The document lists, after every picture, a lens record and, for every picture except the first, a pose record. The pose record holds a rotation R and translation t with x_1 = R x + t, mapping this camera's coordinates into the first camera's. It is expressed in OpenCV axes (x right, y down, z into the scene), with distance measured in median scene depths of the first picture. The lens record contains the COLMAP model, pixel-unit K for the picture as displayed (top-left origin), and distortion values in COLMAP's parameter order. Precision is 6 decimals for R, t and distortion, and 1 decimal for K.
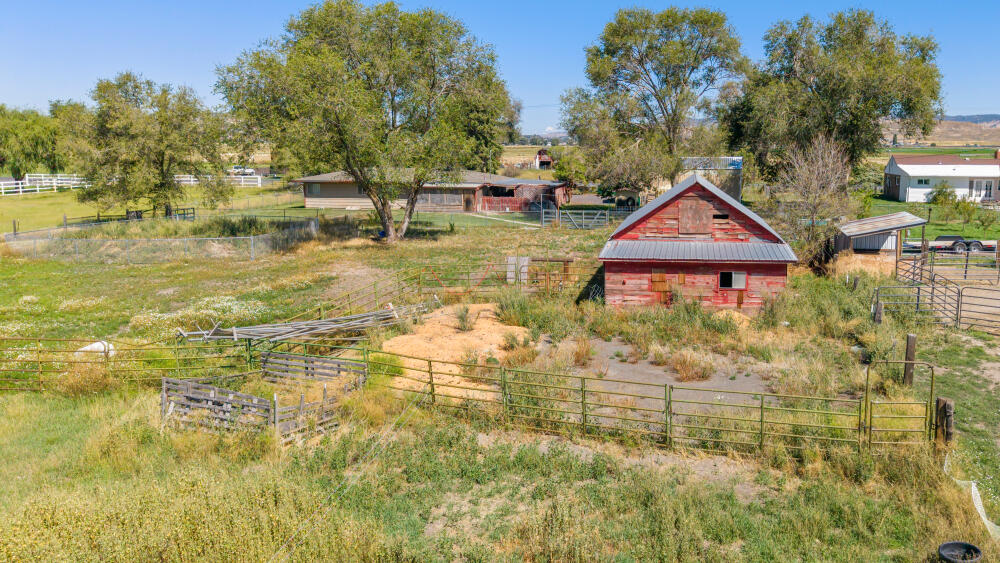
lens RADIAL K [[806.0, 0, 605.5], [0, 806.0, 259.3], [0, 0, 1]] dist [0.110254, -0.163006]
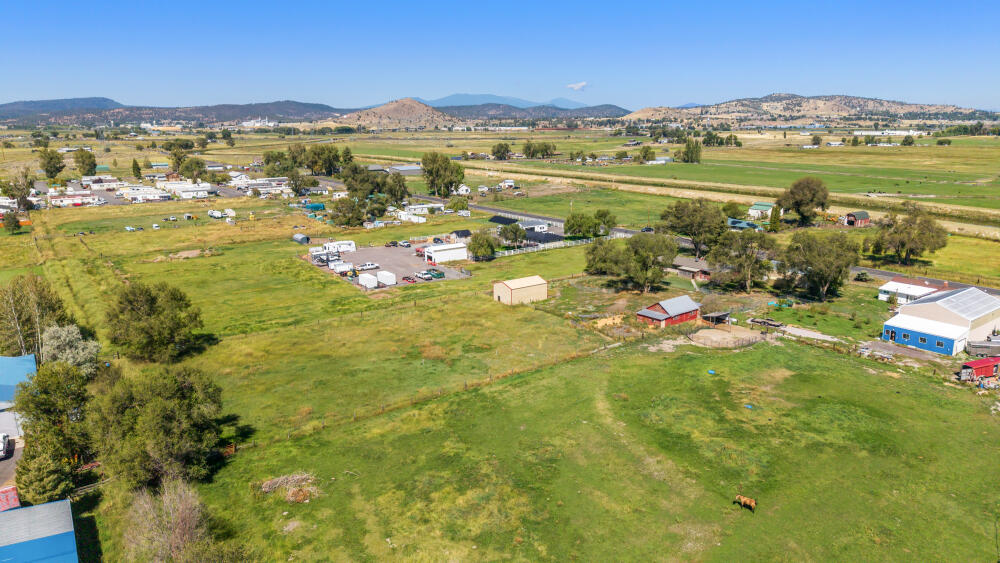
lens RADIAL K [[658.7, 0, 500.0], [0, 658.7, 281.5], [0, 0, 1]] dist [0.044157, -0.068442]
pose [[0.700227, 0.160342, -0.695682, 2.765403], [-0.092019, 0.986595, 0.134772, -0.829699], [0.707966, -0.030355, 0.705594, -3.332934]]
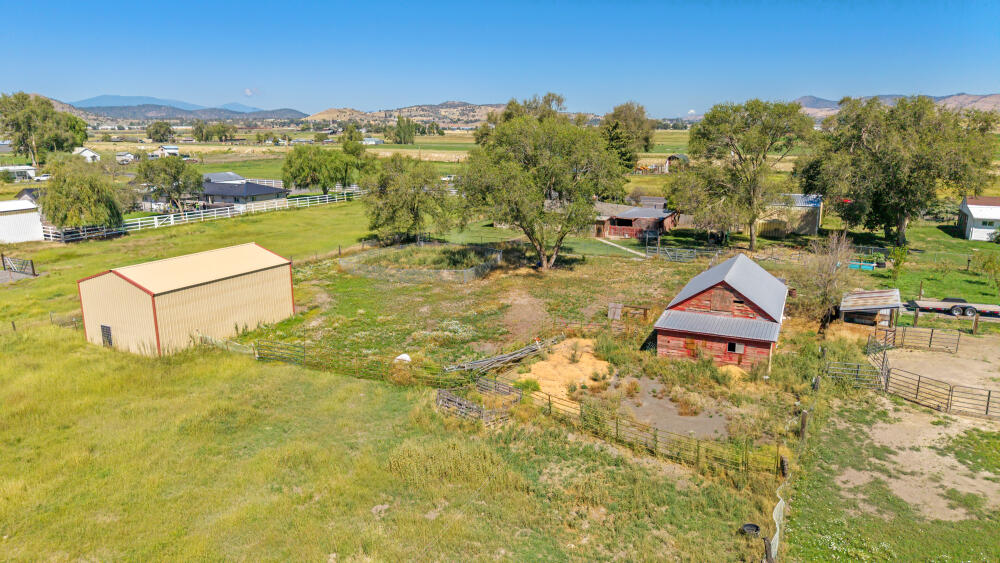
lens RADIAL K [[662.1, 0, 500.0], [0, 662.1, 281.5], [0, 0, 1]] dist [0.053732, -0.064070]
pose [[0.943017, 0.071188, -0.325039, 0.135555], [-0.042424, 0.994597, 0.094747, -0.217718], [0.330028, -0.075559, 0.940942, -0.434131]]
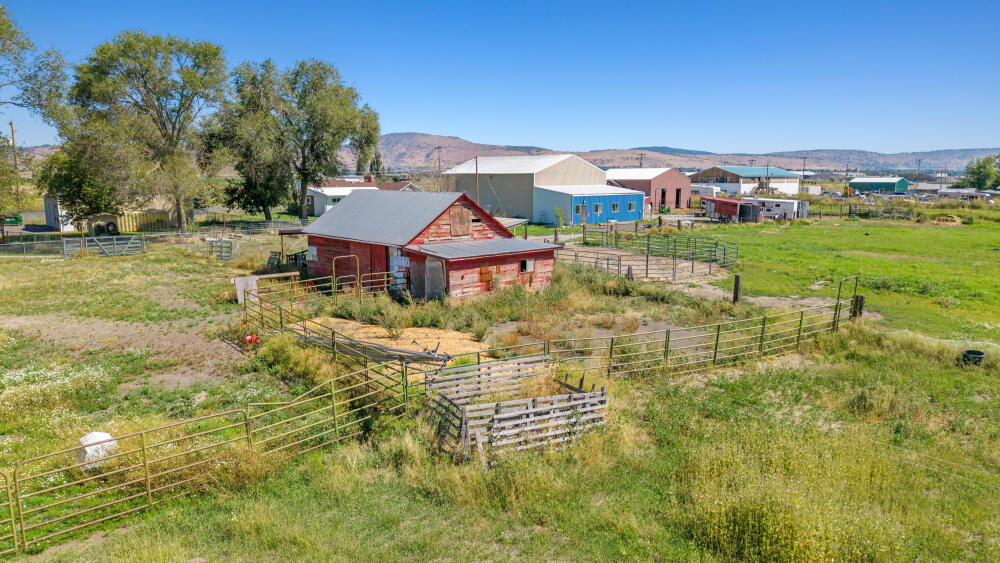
lens RADIAL K [[658.7, 0, 500.0], [0, 658.7, 281.5], [0, 0, 1]] dist [0.044157, -0.068442]
pose [[0.668692, -0.119438, 0.733884, -0.662689], [0.105141, 0.992285, 0.065690, -0.023801], [-0.736068, 0.033235, 0.676091, 0.304750]]
